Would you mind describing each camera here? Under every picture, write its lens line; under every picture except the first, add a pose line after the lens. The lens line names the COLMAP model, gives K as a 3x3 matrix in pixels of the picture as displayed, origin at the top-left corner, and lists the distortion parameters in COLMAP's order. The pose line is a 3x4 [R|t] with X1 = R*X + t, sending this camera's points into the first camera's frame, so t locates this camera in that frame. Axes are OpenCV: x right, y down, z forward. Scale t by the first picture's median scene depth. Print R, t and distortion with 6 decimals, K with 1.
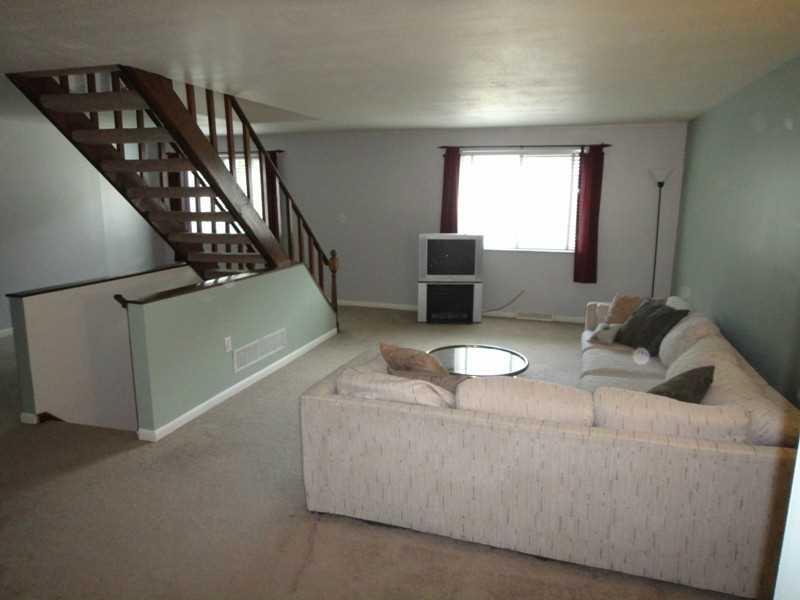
lens RADIAL K [[553.9, 0, 396.4], [0, 553.9, 301.5], [0, 0, 1]] dist [0.002292, -0.001079]
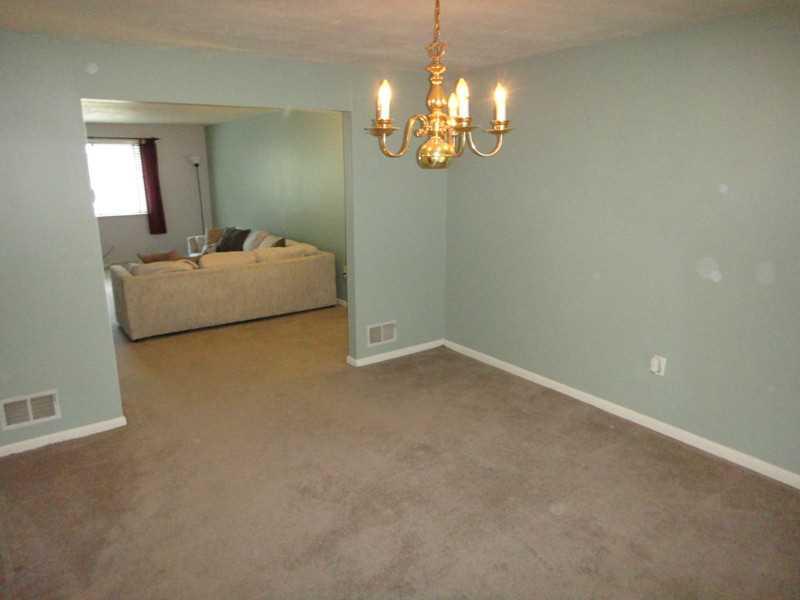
lens RADIAL K [[553.9, 0, 397.3], [0, 553.9, 299.8], [0, 0, 1]] dist [0.002292, -0.001079]
pose [[0.602558, -0.197031, 0.773371, -0.476360], [0.170015, 0.978492, 0.116826, 0.076940], [-0.779756, 0.061090, 0.623096, -0.407965]]
